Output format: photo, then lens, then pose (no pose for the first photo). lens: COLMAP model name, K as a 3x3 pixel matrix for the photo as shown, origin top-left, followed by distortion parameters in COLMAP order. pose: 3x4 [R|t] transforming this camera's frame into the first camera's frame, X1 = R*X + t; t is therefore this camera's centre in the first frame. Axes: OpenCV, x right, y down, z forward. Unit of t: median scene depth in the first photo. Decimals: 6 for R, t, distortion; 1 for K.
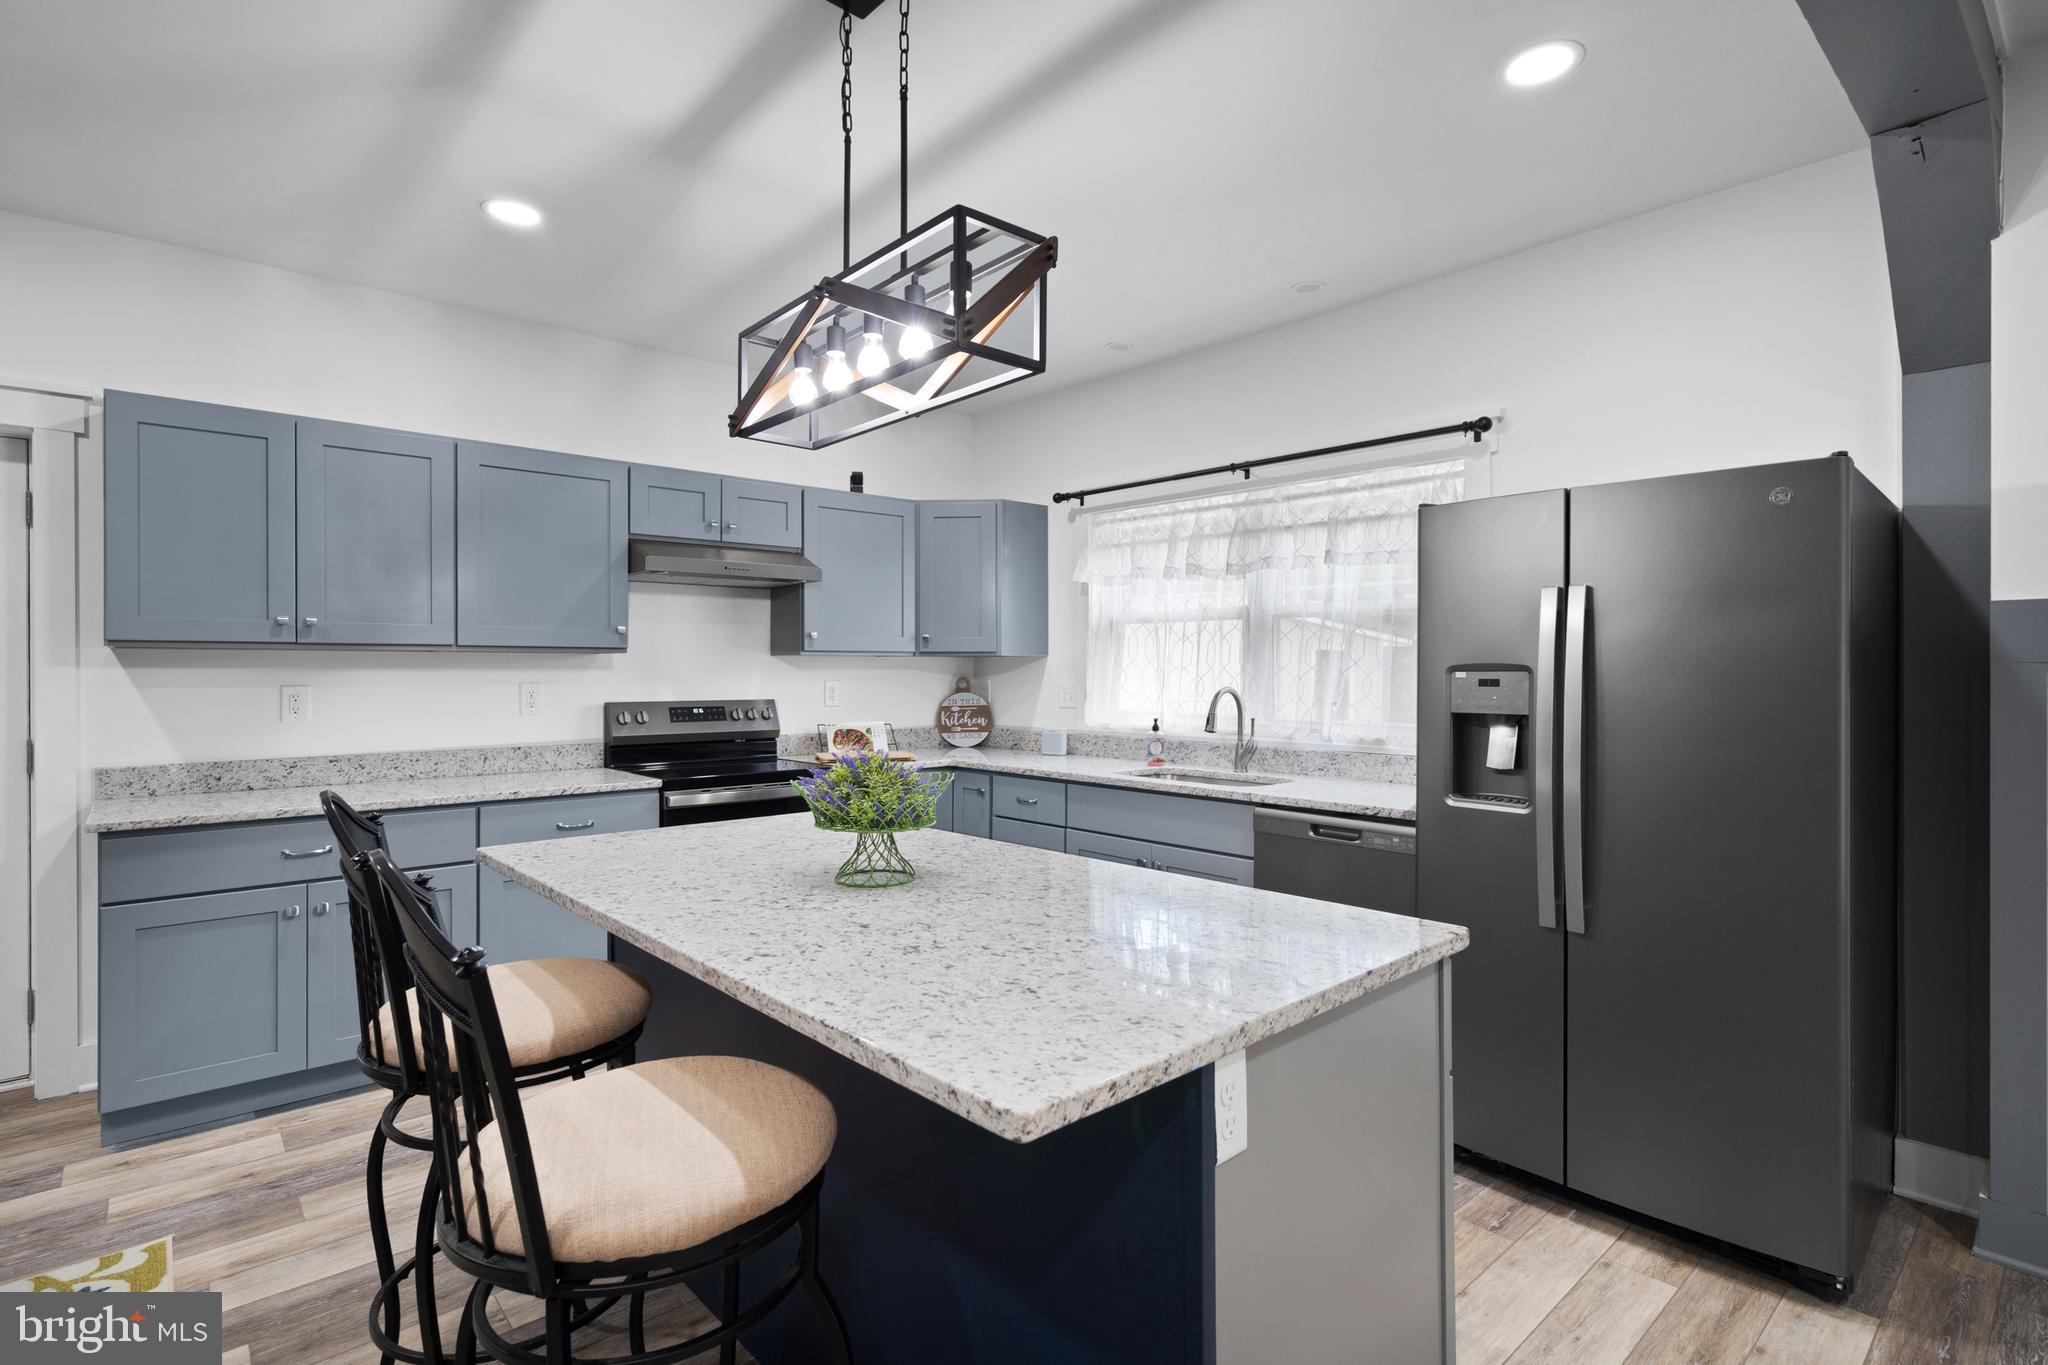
lens RADIAL K [[1015.8, 0, 1024.0], [0, 1015.8, 682.5], [0, 0, 1]] dist [-0.002222, -0.000016]
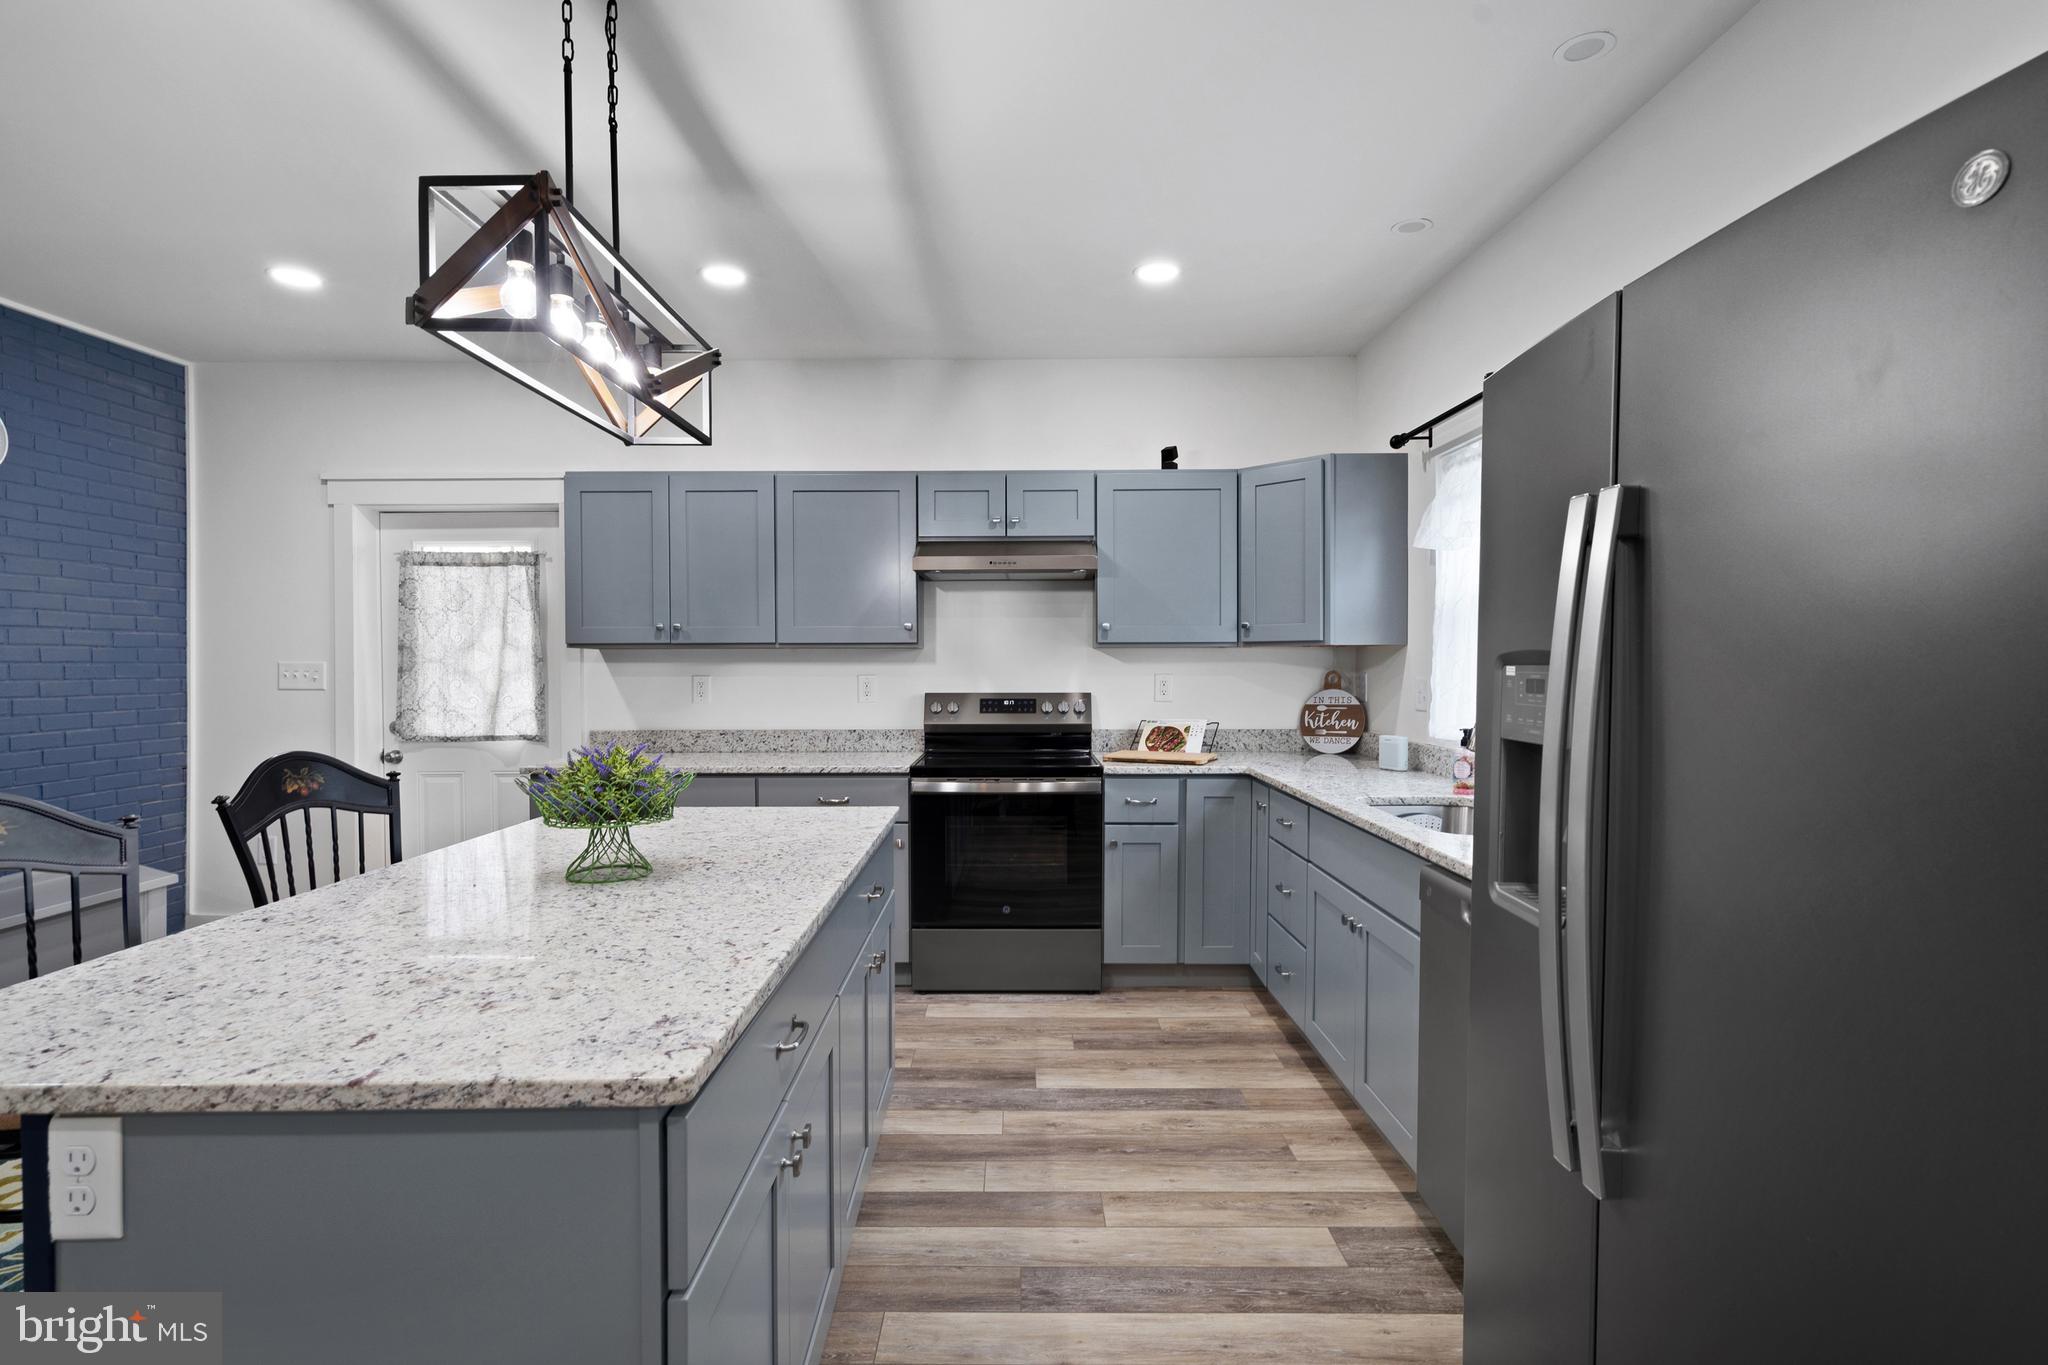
lens RADIAL K [[997.9, 0, 1013.4], [0, 997.9, 695.8], [0, 0, 1]] dist [-0.002138, -0.000693]
pose [[0.740075, 0.019643, -0.672238, 0.368471], [-0.006312, 0.999732, 0.022264, -0.001753], [0.672495, -0.012233, 0.740001, 0.255329]]
